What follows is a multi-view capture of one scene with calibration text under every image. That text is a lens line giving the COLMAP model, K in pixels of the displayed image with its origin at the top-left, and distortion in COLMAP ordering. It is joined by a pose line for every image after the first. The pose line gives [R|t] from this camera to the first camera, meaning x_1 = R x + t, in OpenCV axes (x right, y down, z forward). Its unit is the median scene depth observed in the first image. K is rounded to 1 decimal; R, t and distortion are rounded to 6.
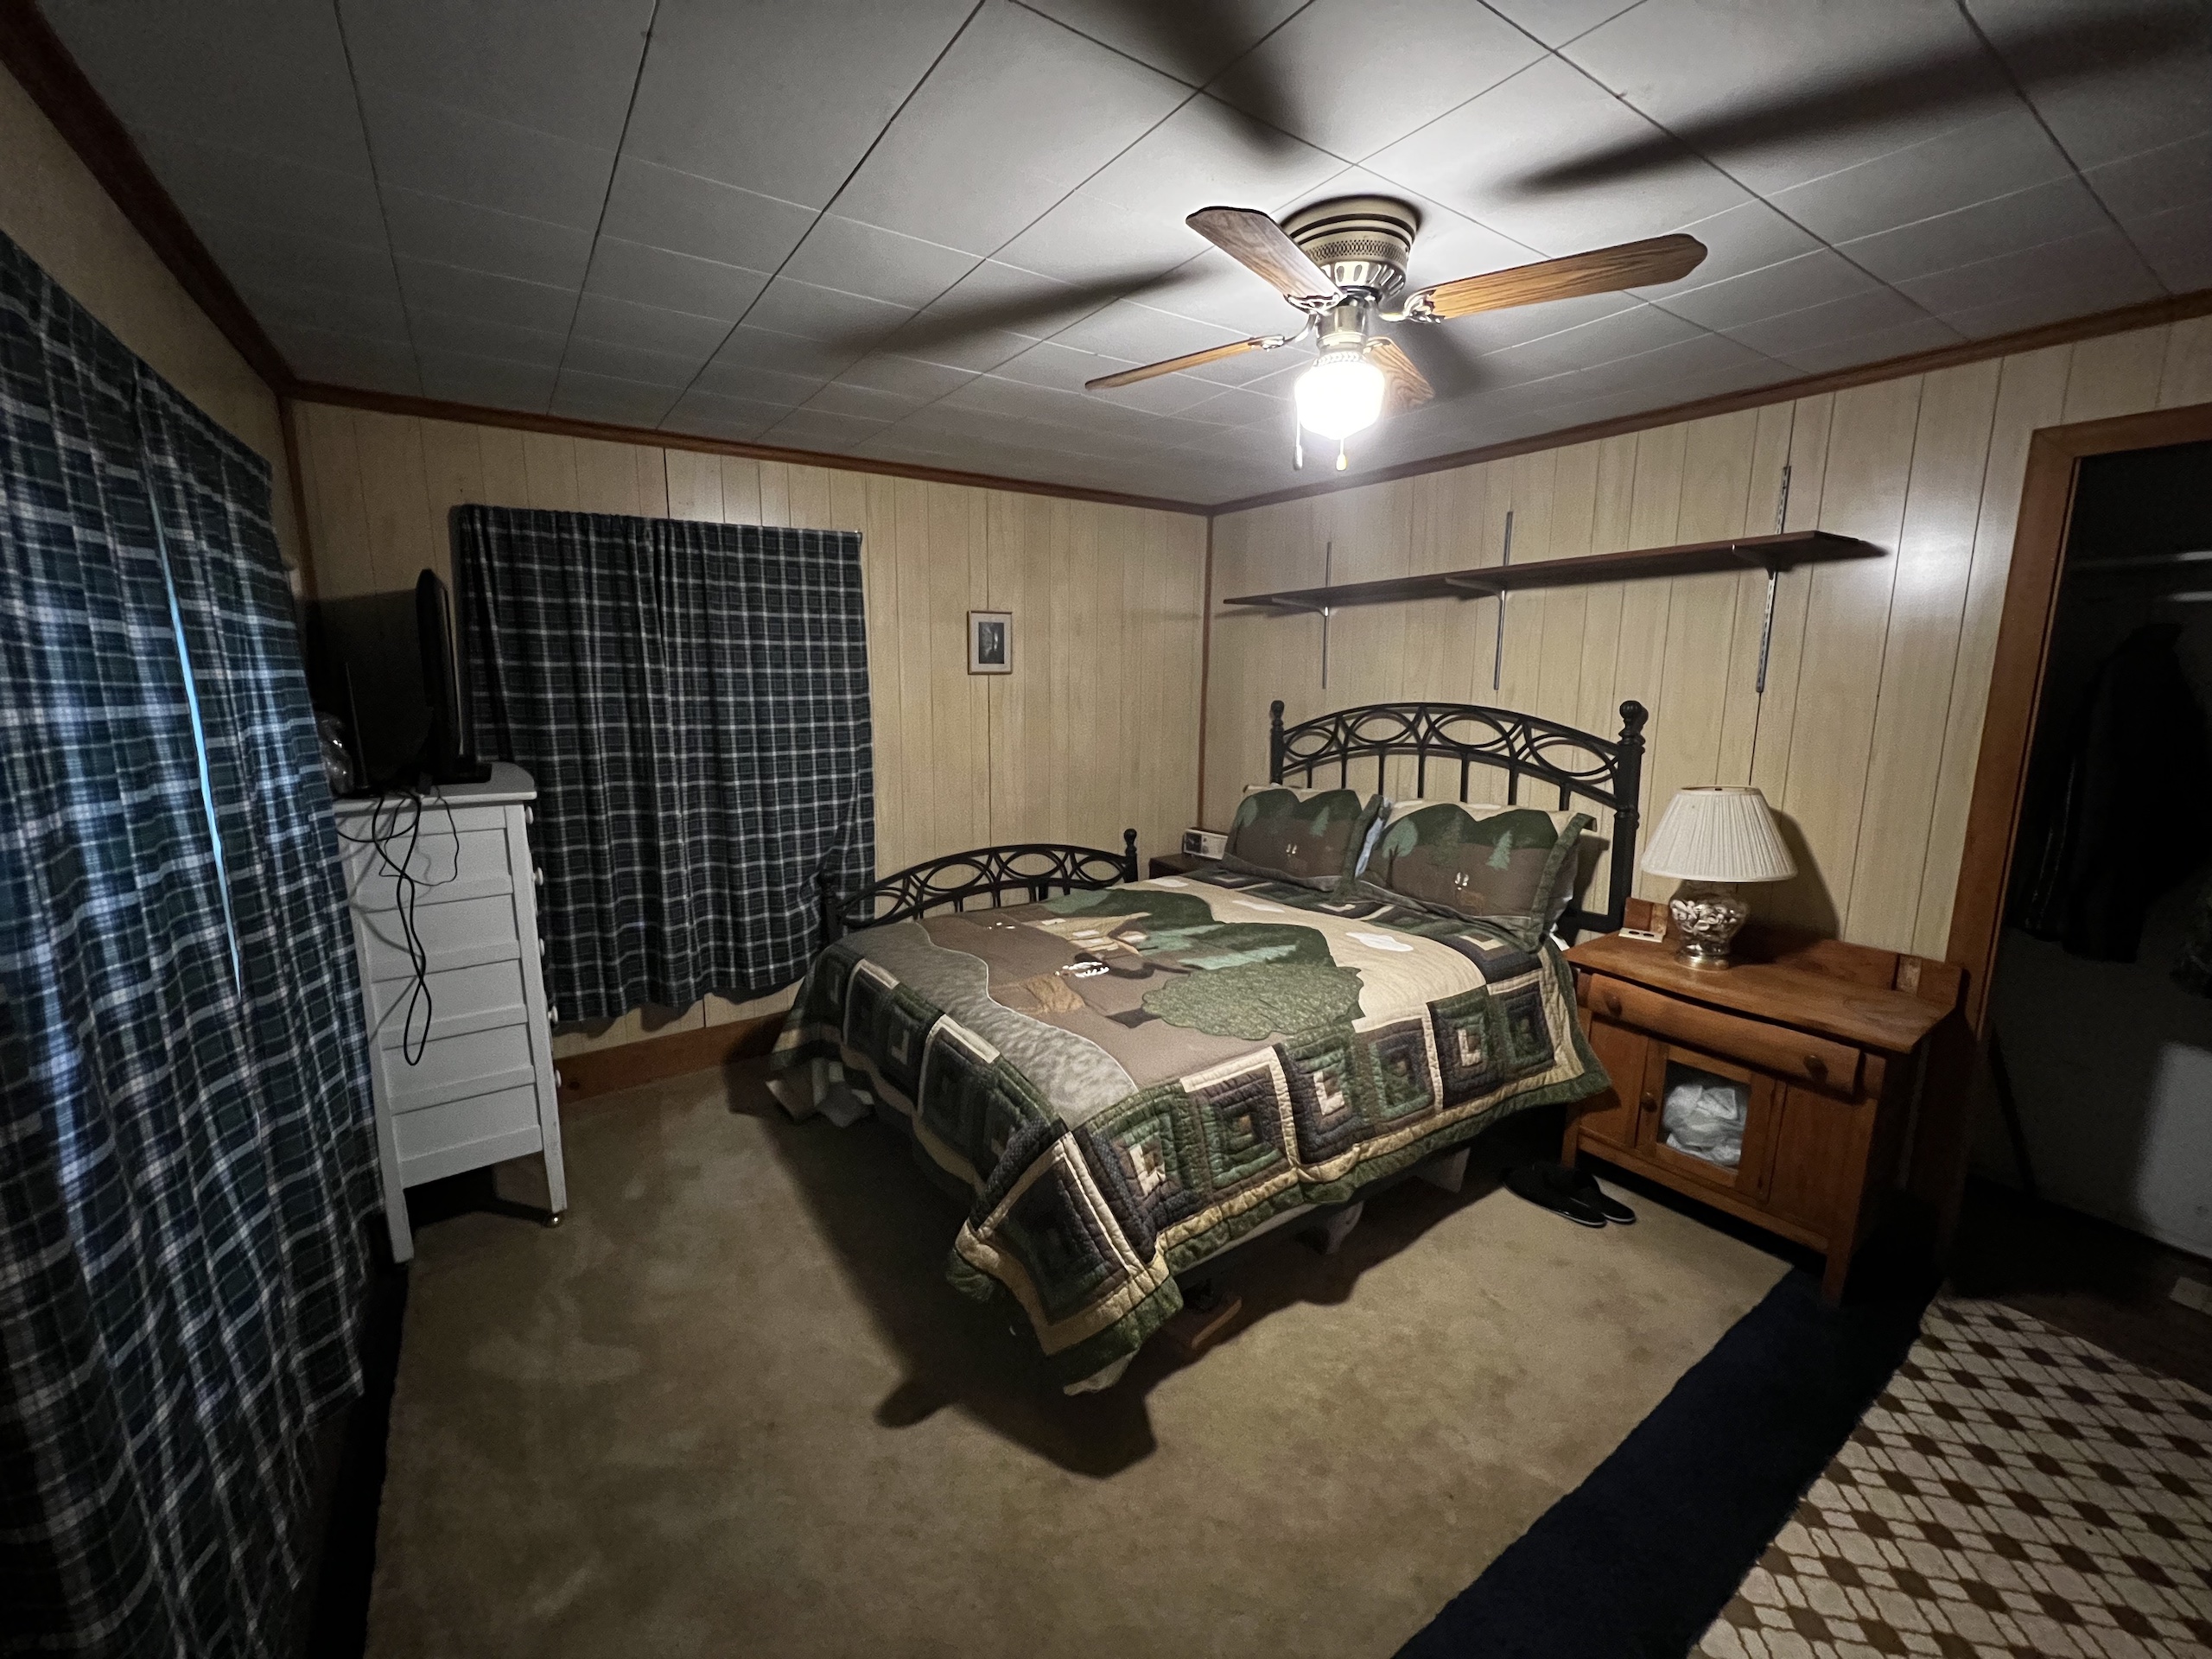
lens RADIAL K [[893.1, 0, 1106.1], [0, 893.1, 823.6], [0, 0, 1]] dist [0.004308, 0.000214]
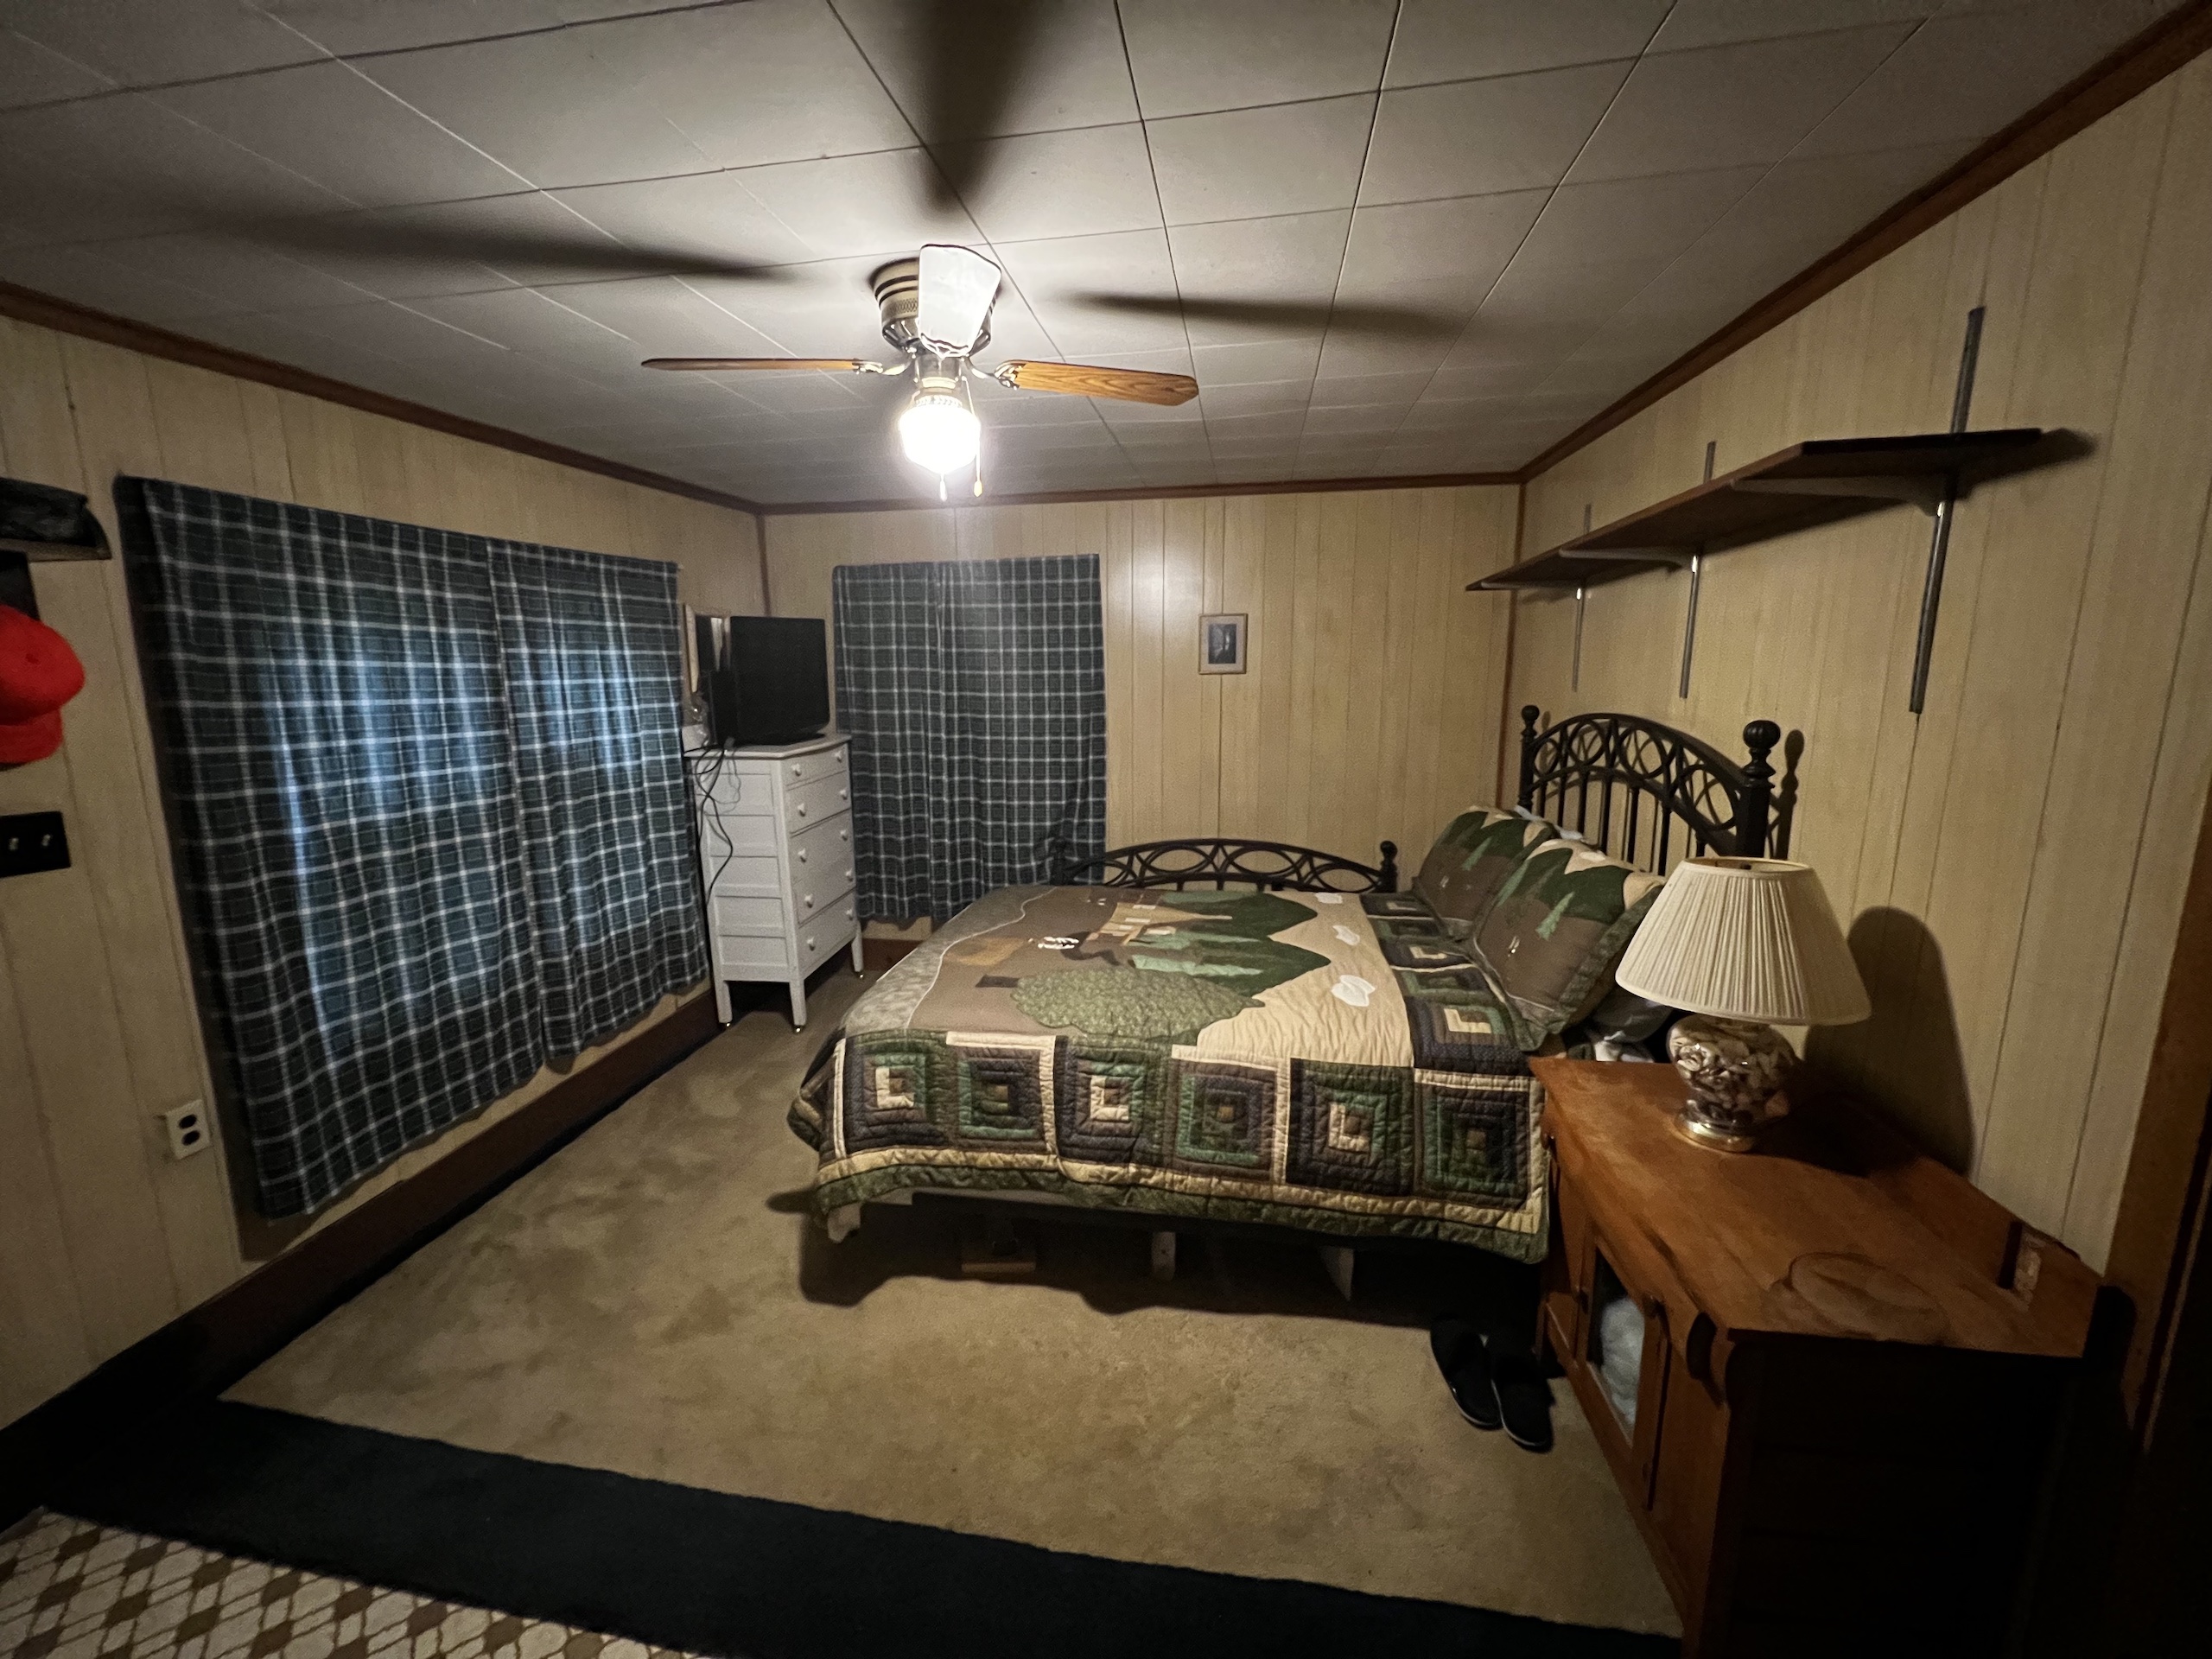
lens RADIAL K [[893.1, 0, 1100.6], [0, 893.1, 824.6], [0, 0, 1]] dist [0.004308, 0.000214]
pose [[0.715483, 0.116807, -0.688796, 0.762384], [-0.108613, 0.992534, 0.055493, -0.051080], [0.690136, 0.035108, 0.722828, 0.223027]]
